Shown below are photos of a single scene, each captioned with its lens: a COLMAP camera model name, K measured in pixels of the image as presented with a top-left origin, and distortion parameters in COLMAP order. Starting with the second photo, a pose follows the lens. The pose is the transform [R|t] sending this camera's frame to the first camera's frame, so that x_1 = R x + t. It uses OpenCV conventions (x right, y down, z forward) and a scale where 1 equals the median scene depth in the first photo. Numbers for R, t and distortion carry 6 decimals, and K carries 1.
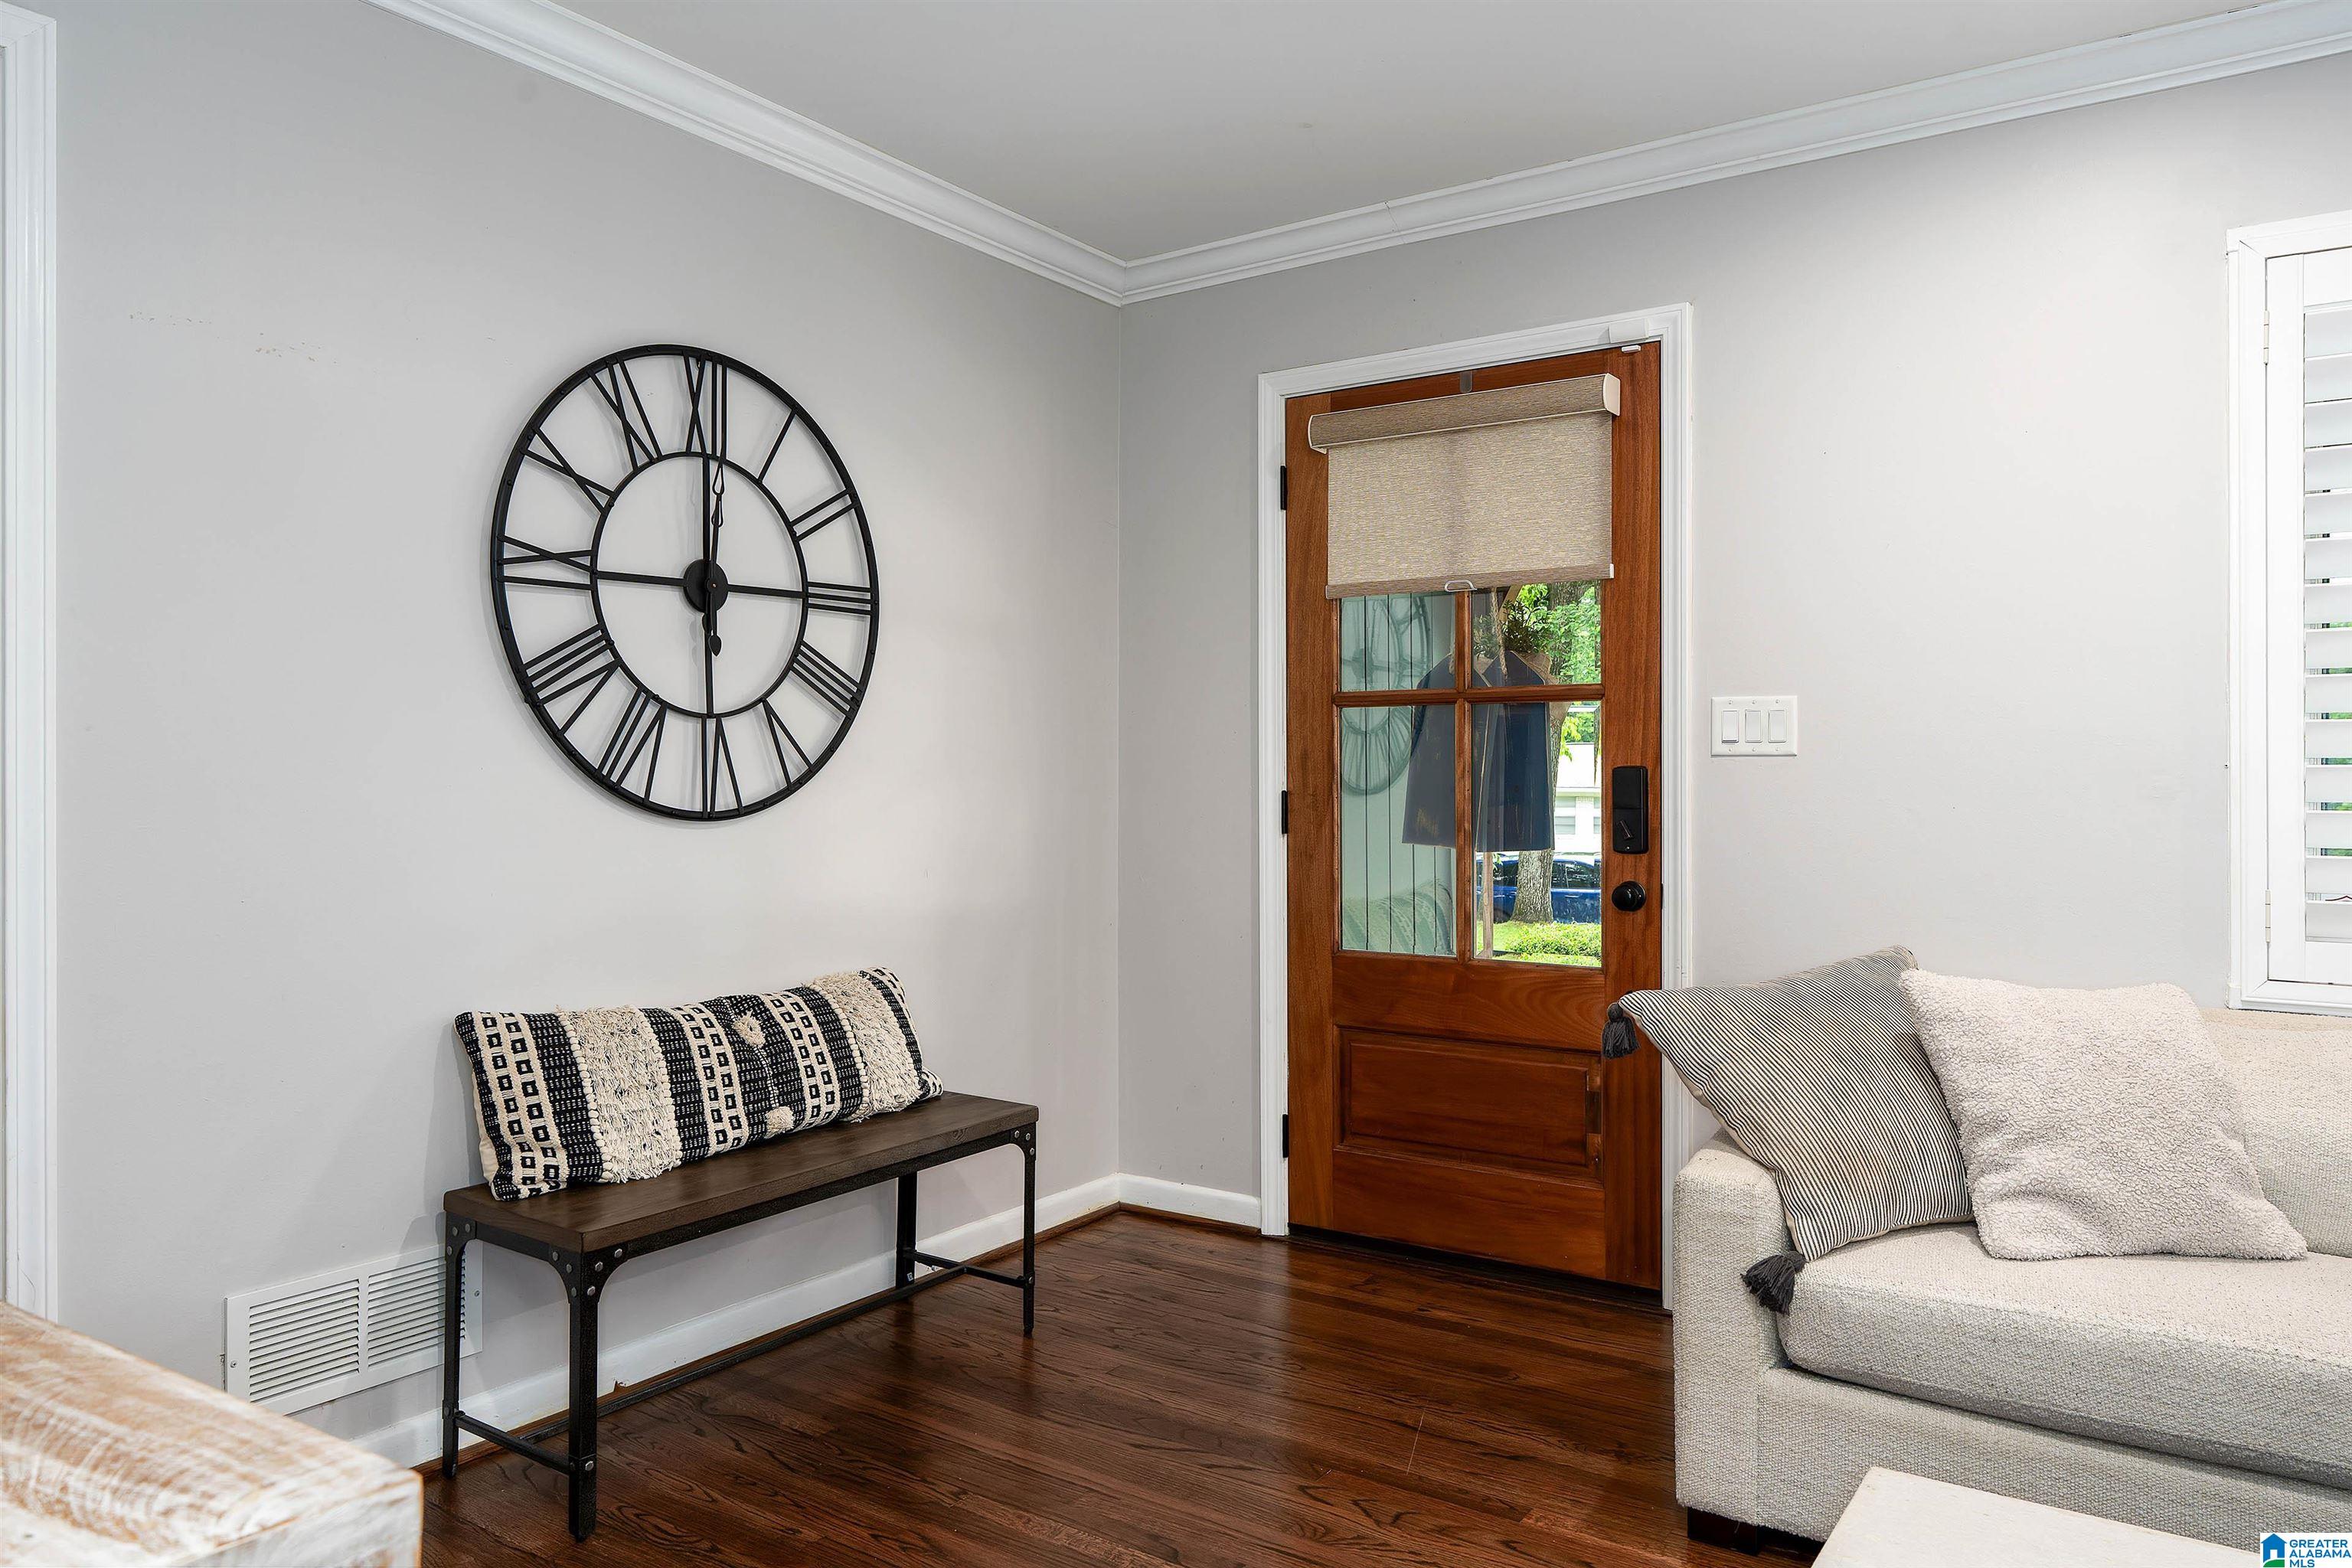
lens RADIAL K [[1564.6, 0, 1162.9], [0, 1564.6, 770.5], [0, 0, 1]] dist [0.000028, -0.000010]
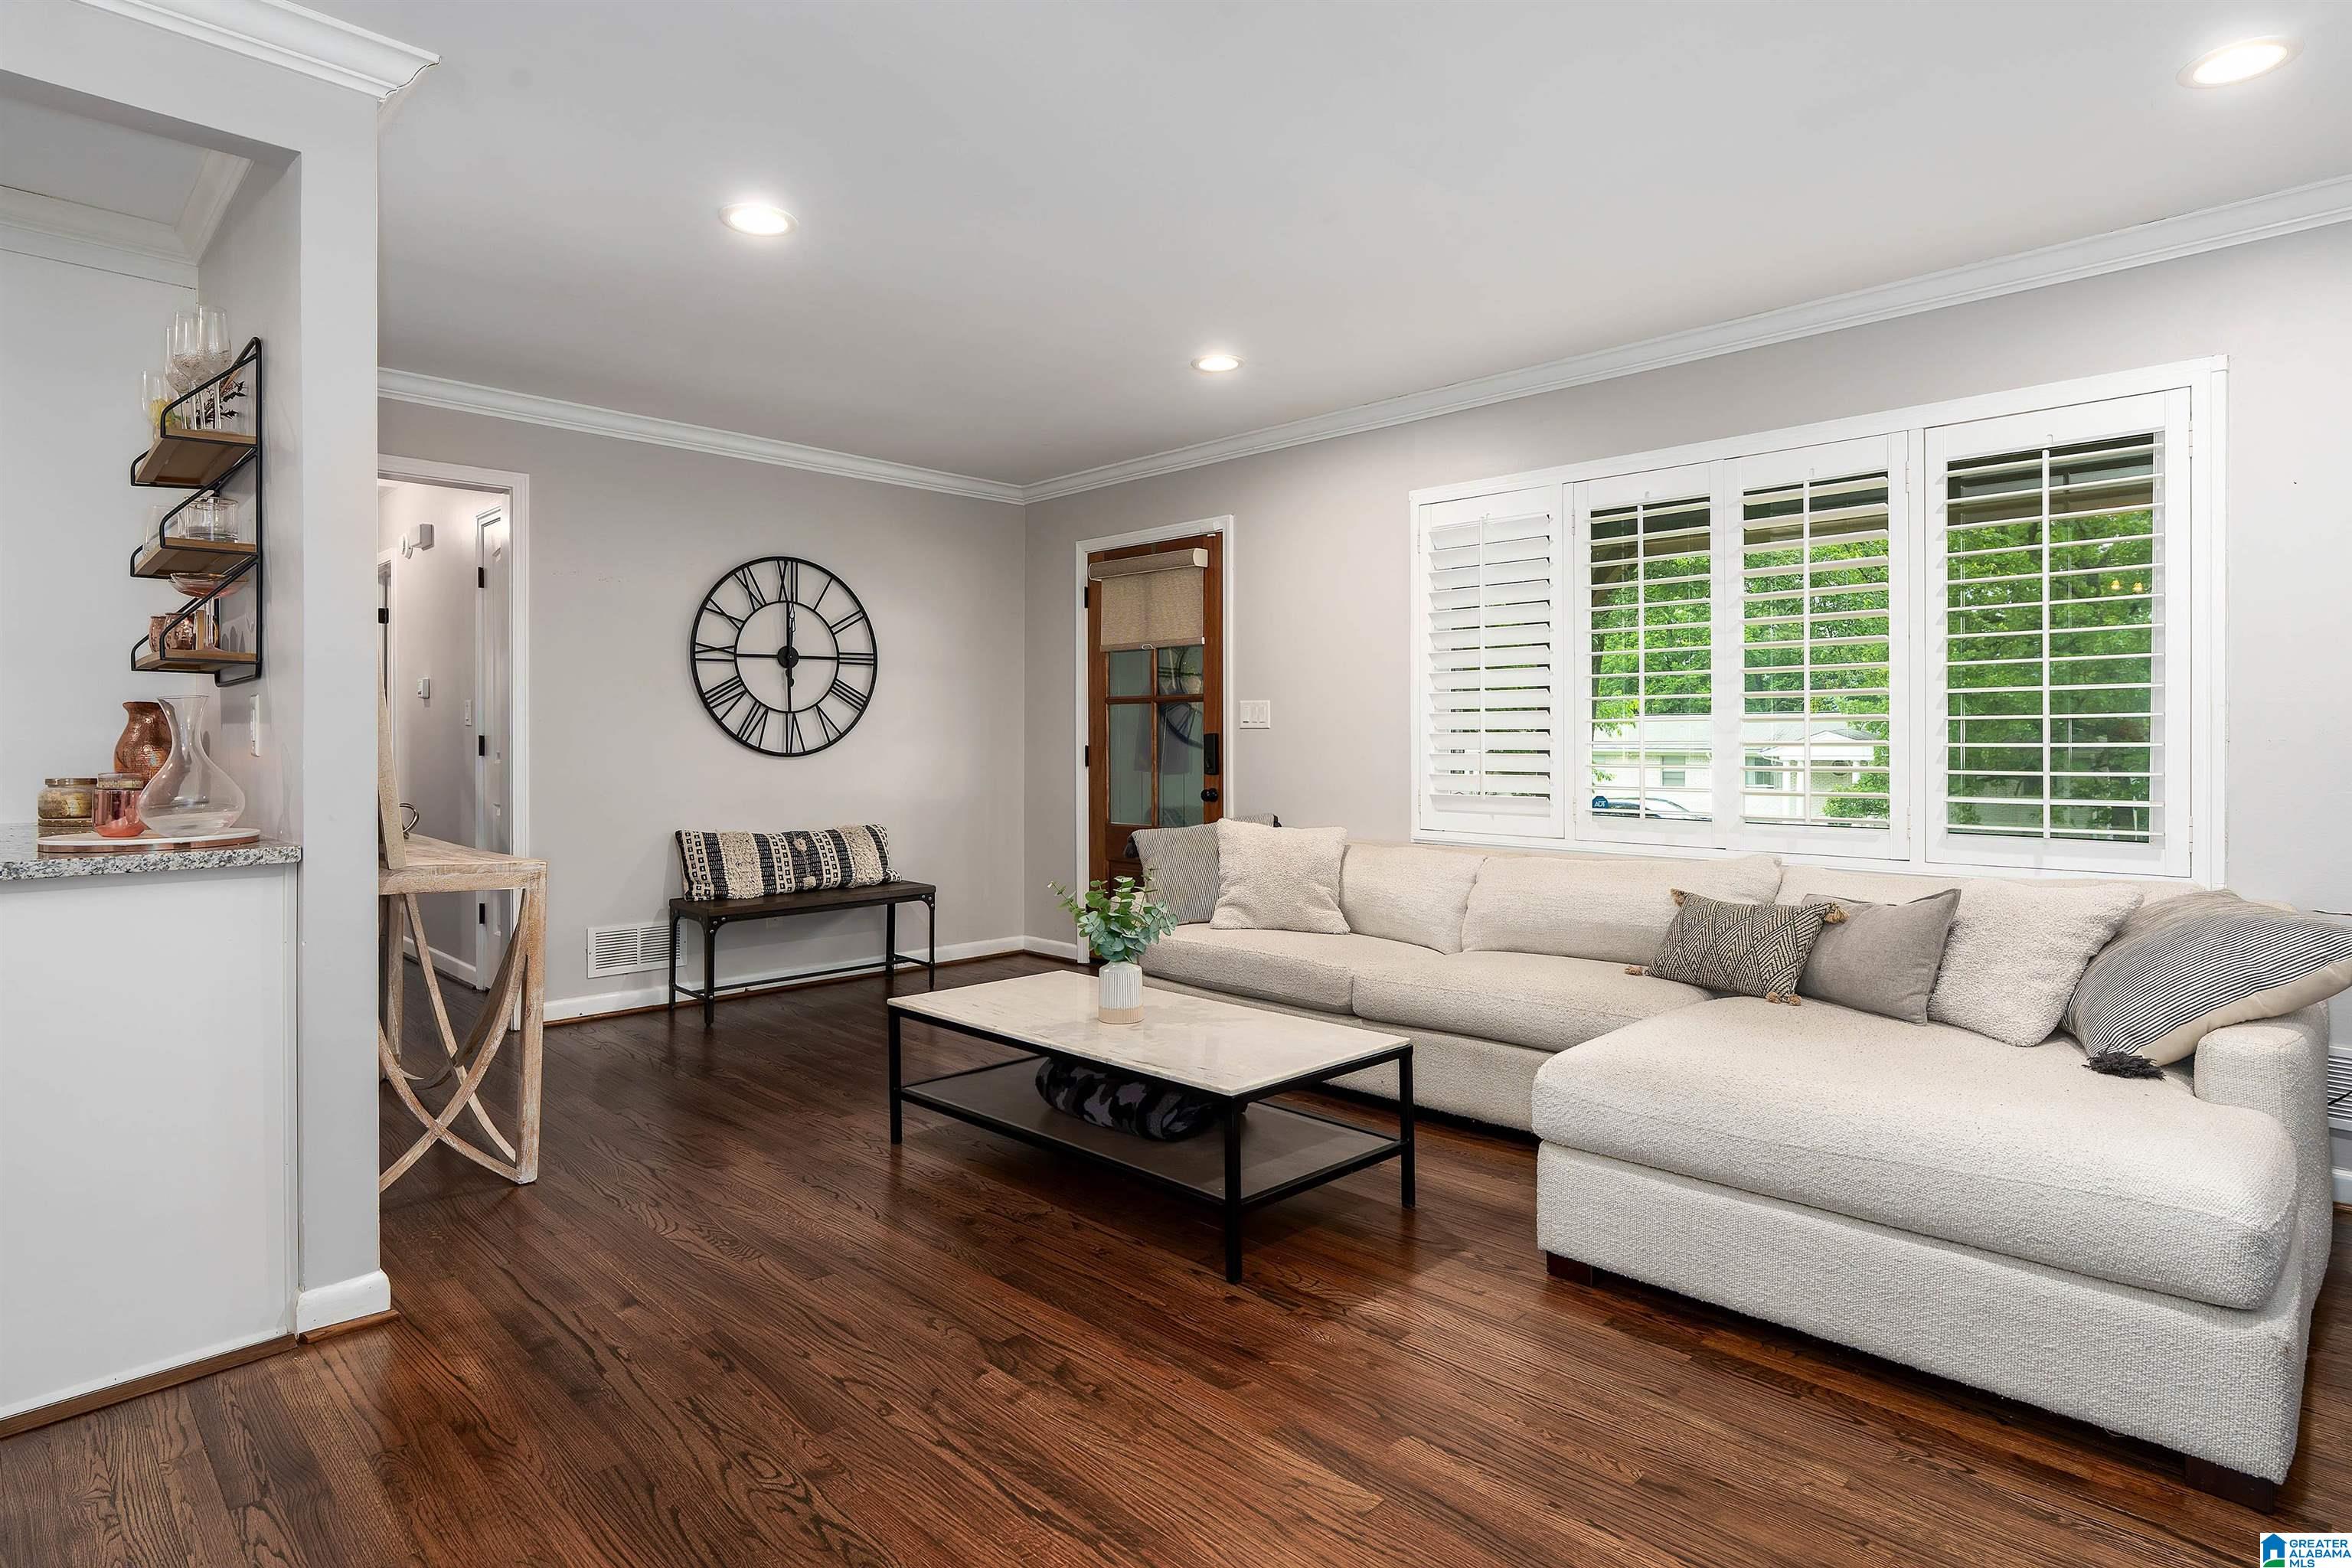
lens RADIAL K [[1227.4, 0, 1176.2], [0, 1227.4, 740.4], [0, 0, 1]] dist [0.001870, 0.000010]
pose [[0.982994, 0.000692, -0.183636, 0.633730], [-0.000010, 0.999993, 0.003715, 0.000431], [0.183637, -0.003650, 0.982987, -0.722331]]
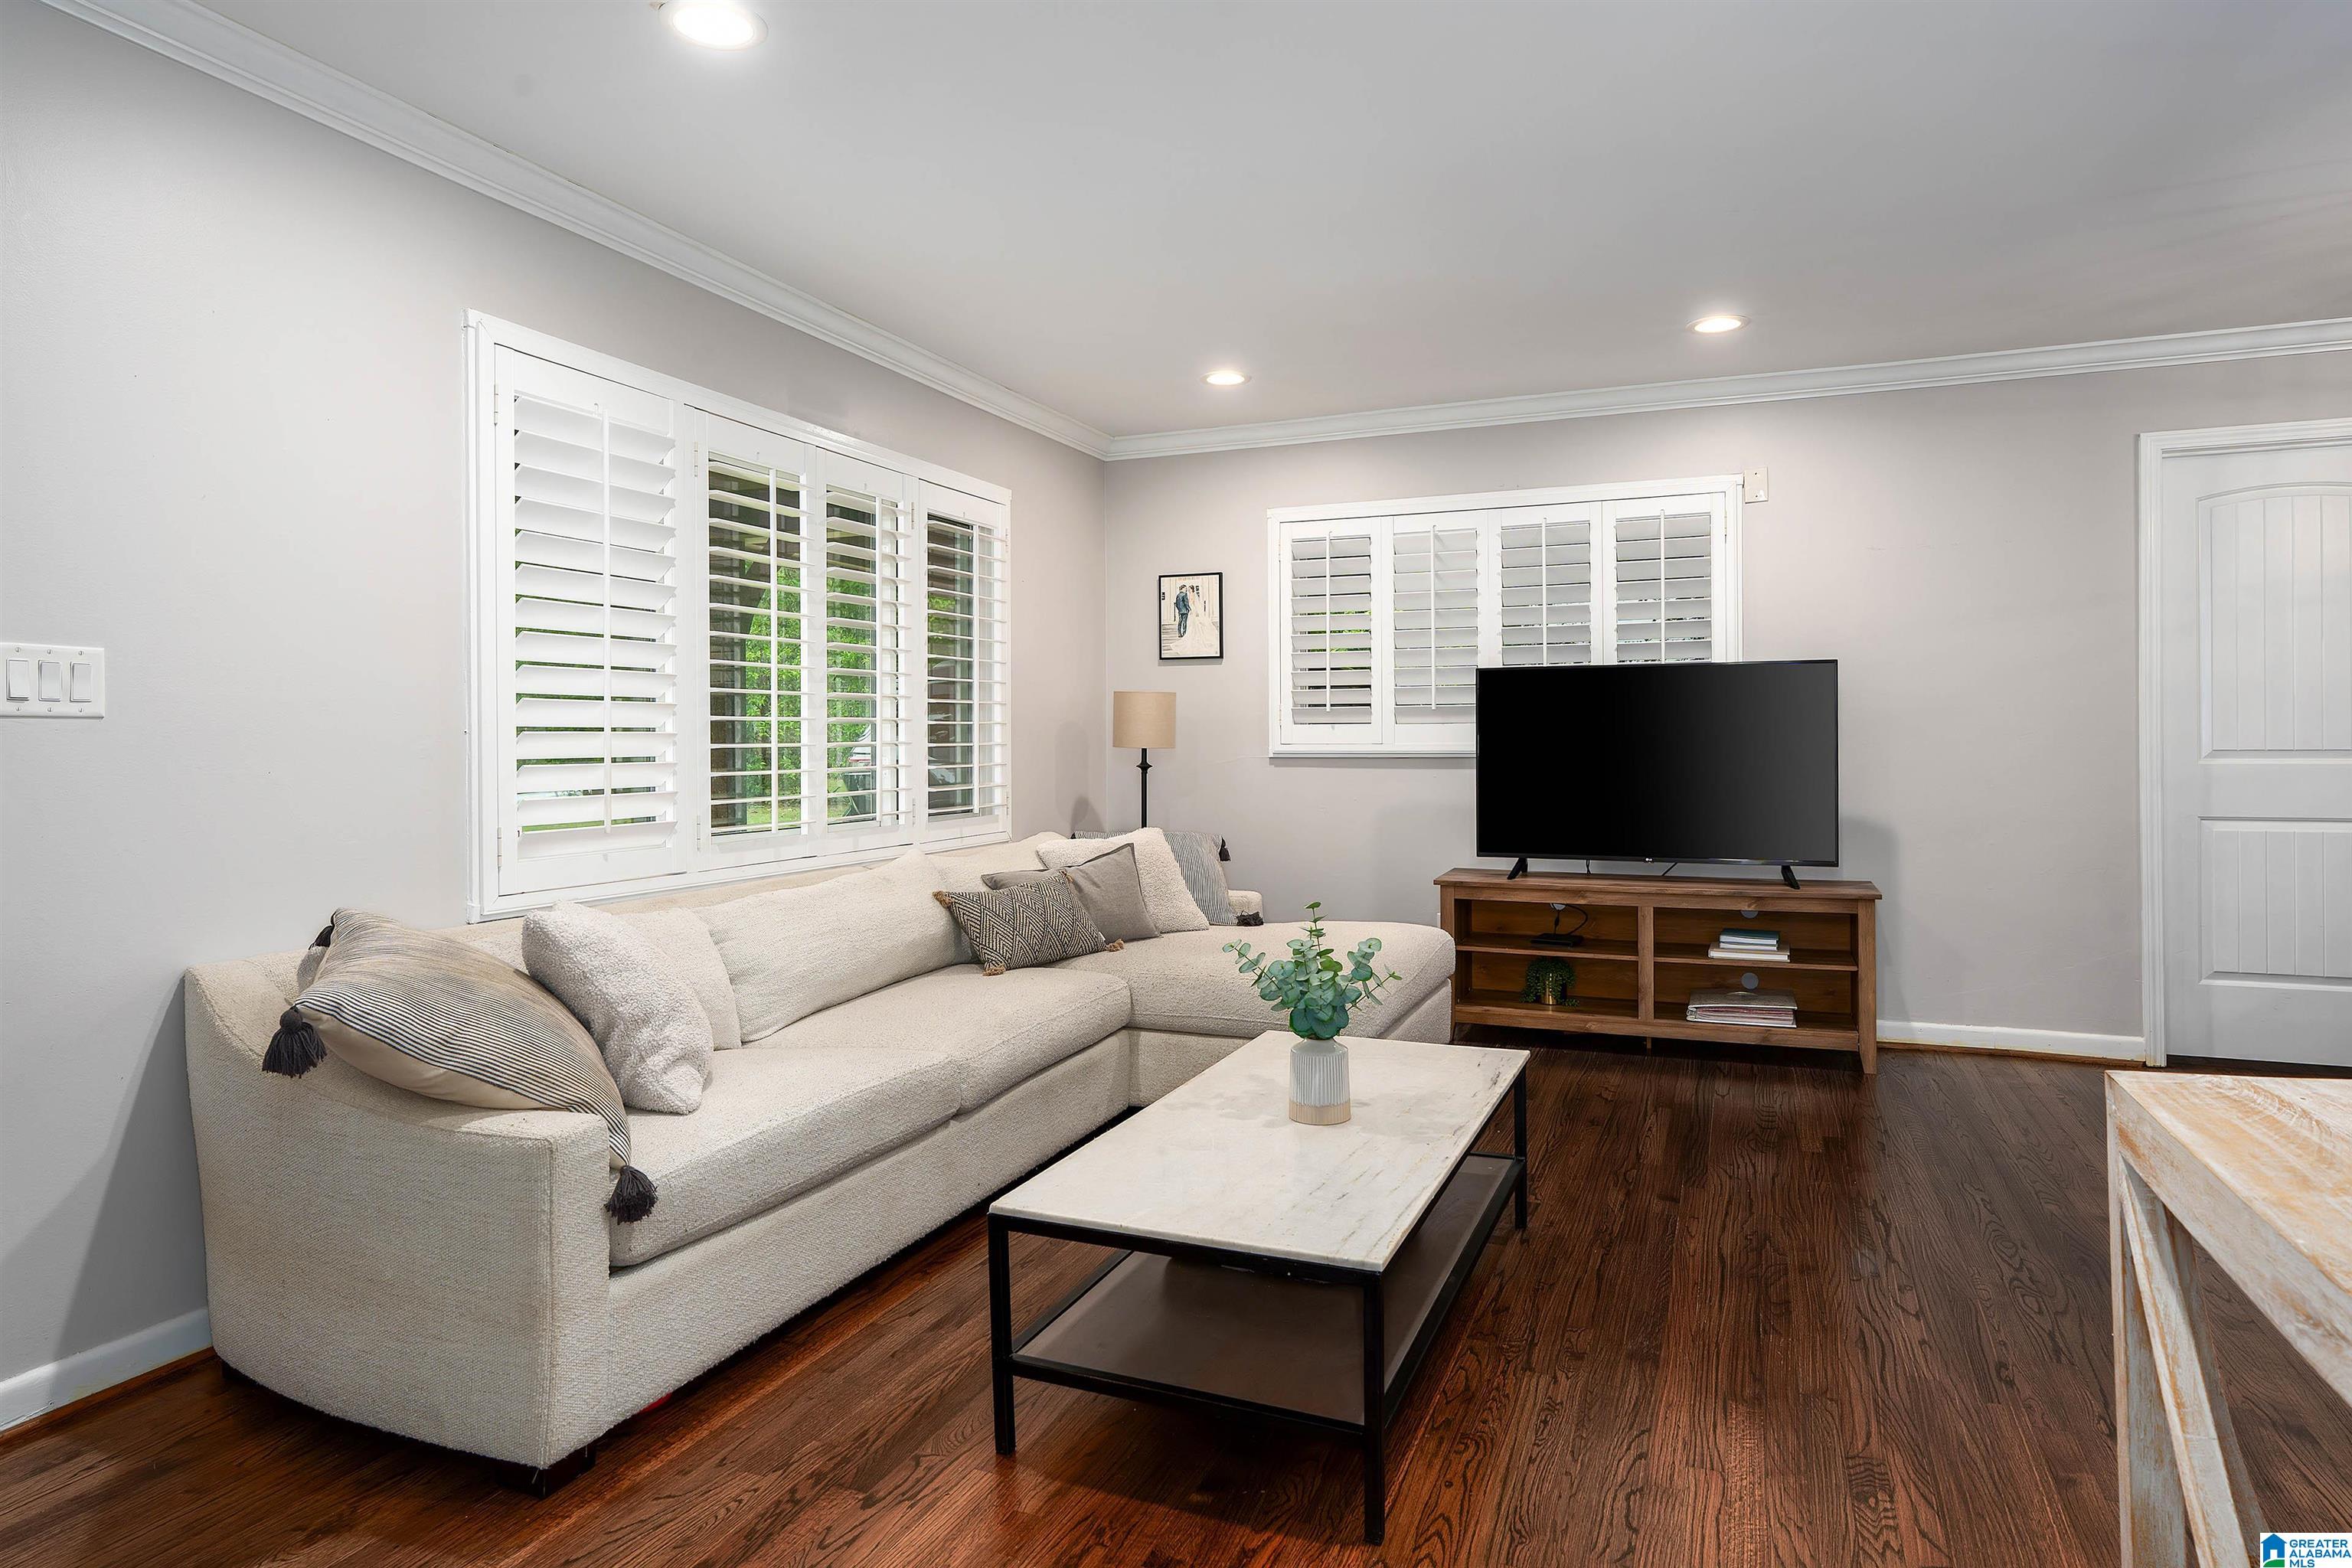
lens RADIAL K [[1370.3, 0, 1171.4], [0, 1370.3, 738.6], [0, 0, 1]] dist [-0.001077, 0.000220]
pose [[-0.204614, 0.001645, 0.978841, -0.491816], [0.001688, 0.999998, -0.001328, 0.004170], [-0.978841, 0.001381, -0.204617, 0.636287]]
